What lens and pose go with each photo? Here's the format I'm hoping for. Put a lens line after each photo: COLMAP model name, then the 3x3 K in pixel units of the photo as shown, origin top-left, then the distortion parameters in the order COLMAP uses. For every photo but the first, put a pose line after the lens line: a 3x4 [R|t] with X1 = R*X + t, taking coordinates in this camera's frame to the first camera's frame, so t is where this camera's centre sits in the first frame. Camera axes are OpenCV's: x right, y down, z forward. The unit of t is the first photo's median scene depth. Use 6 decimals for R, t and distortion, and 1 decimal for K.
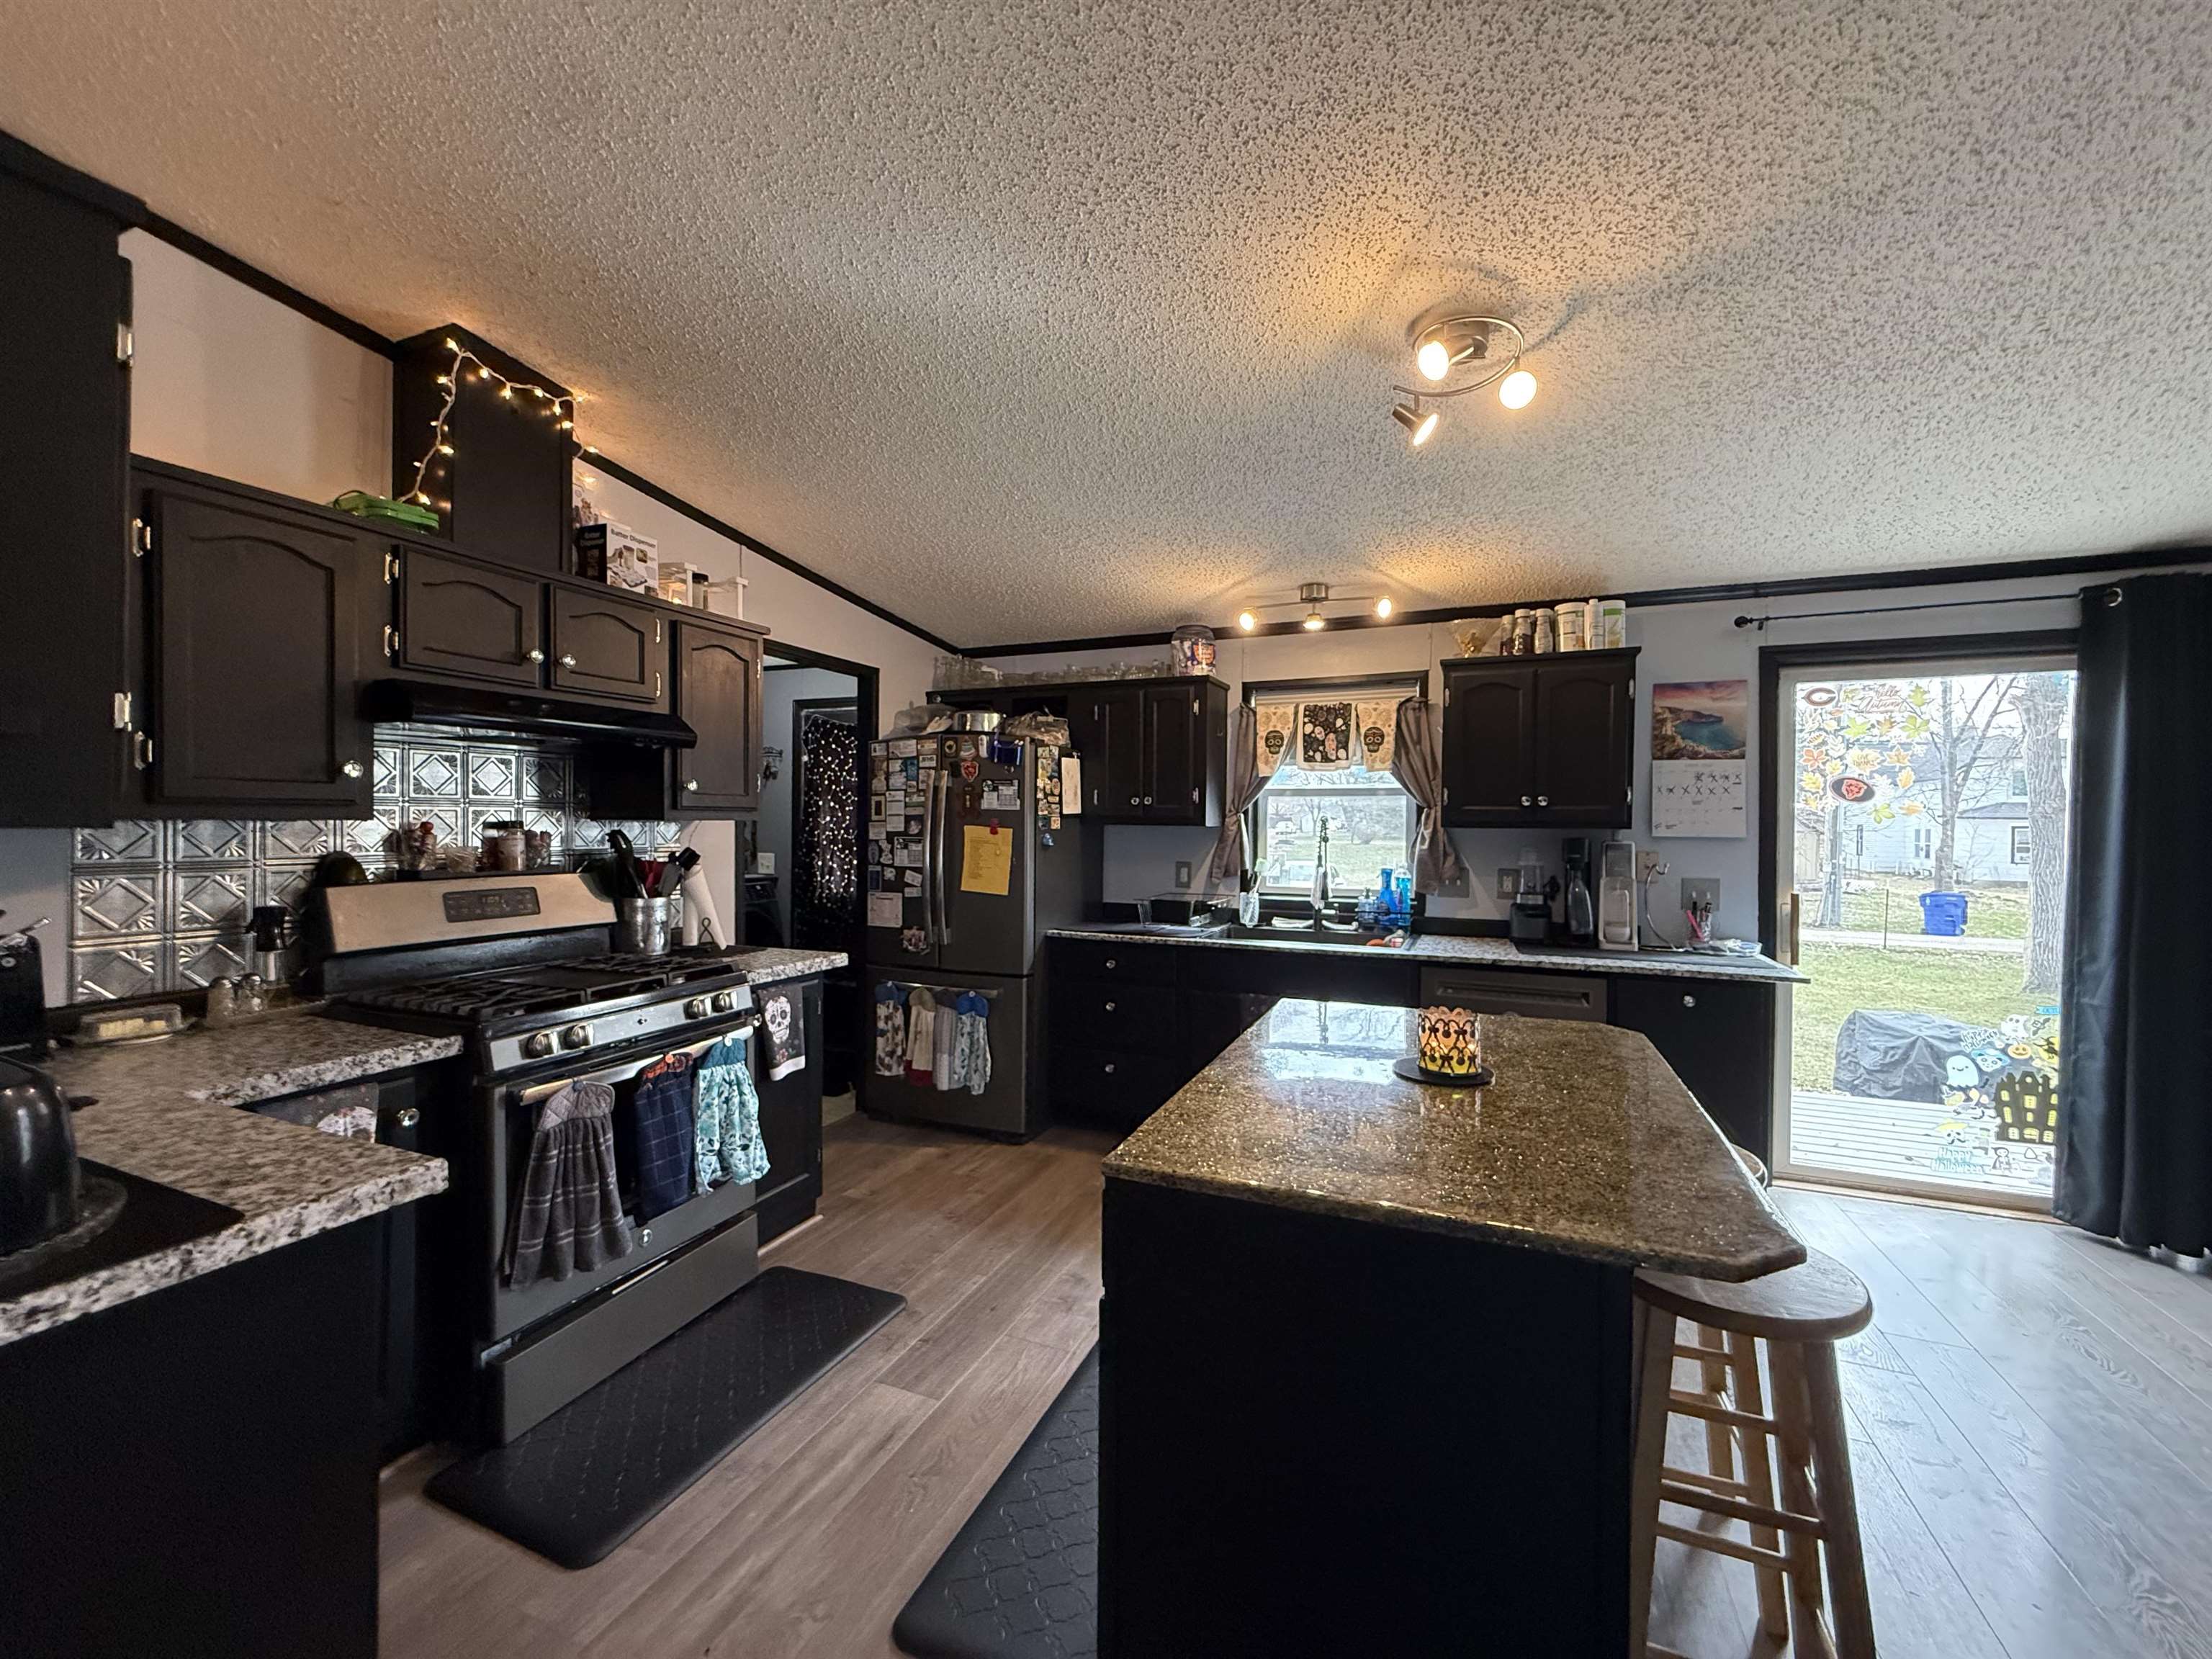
lens RADIAL K [[889.3, 0, 1106.0], [0, 889.3, 829.5], [0, 0, 1]] dist [-0.002858, 0.000178]
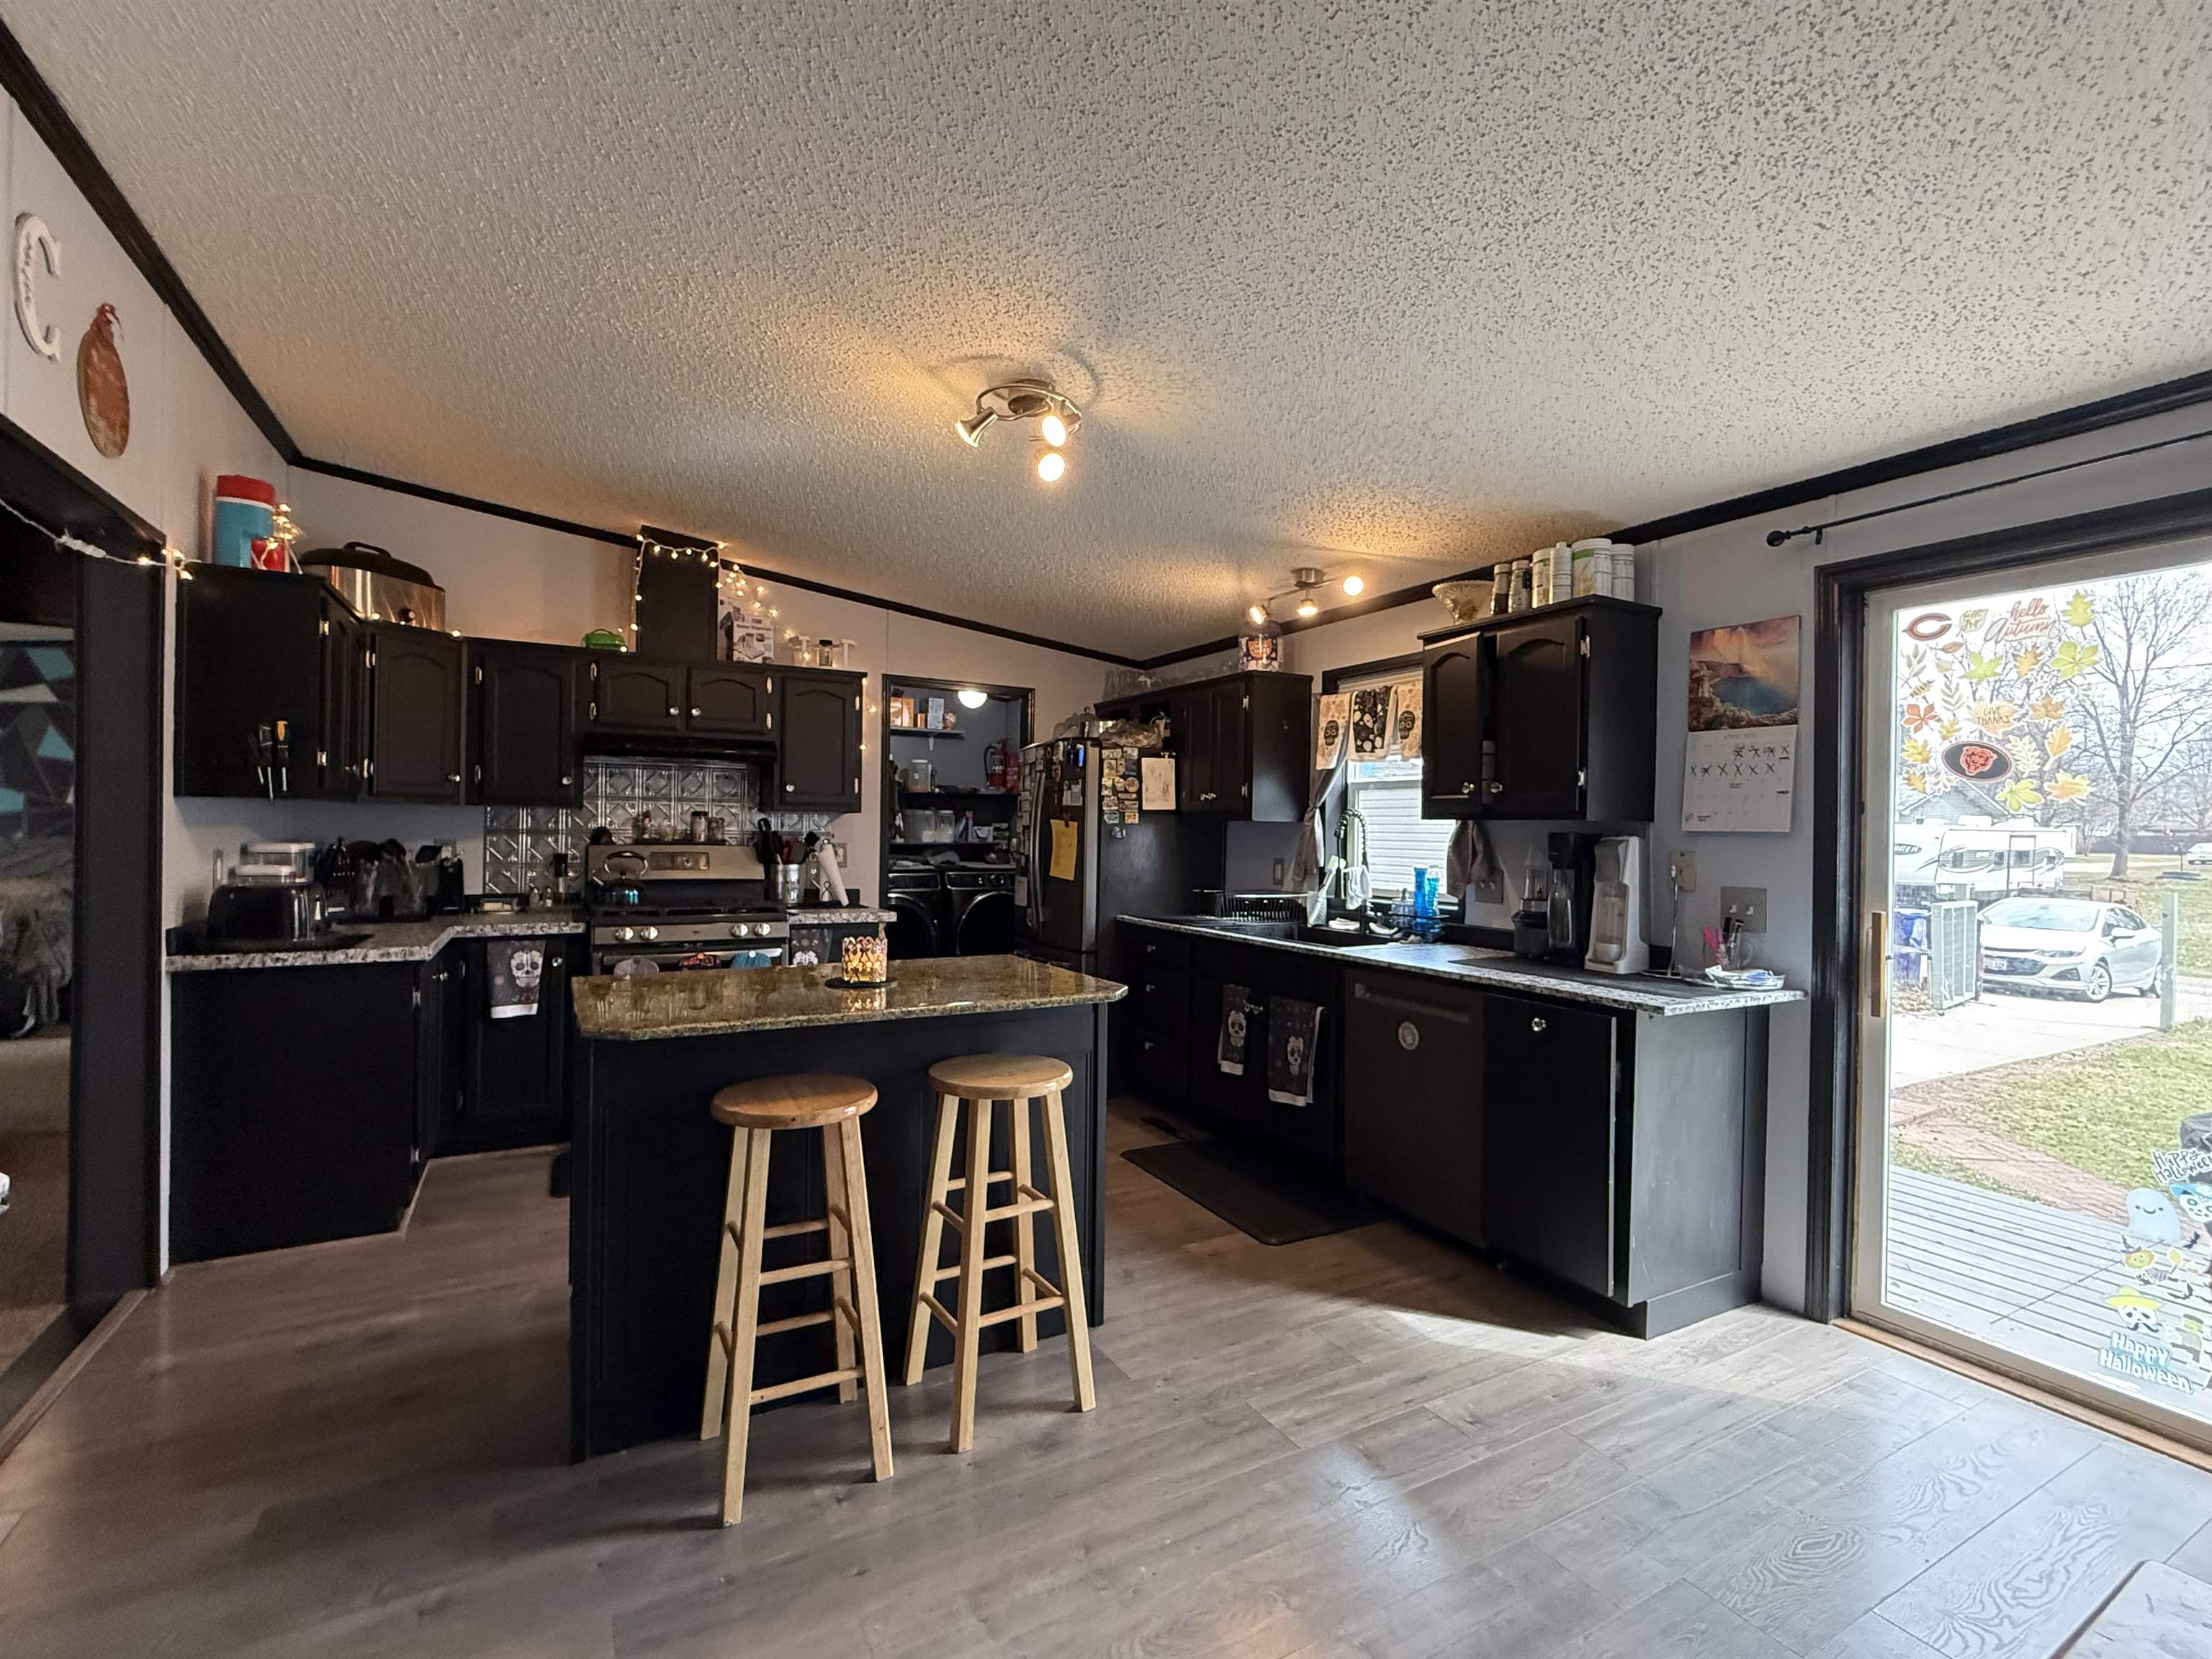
lens RADIAL K [[1006.6, 0, 1106.0], [0, 1006.6, 829.5], [0, 0, 1]] dist [-0.000988, -0.000784]
pose [[0.788741, 0.005113, -0.614705, 0.767893], [-0.015104, 0.999825, -0.011063, 0.023964], [0.614540, 0.018010, 0.788680, 0.005455]]
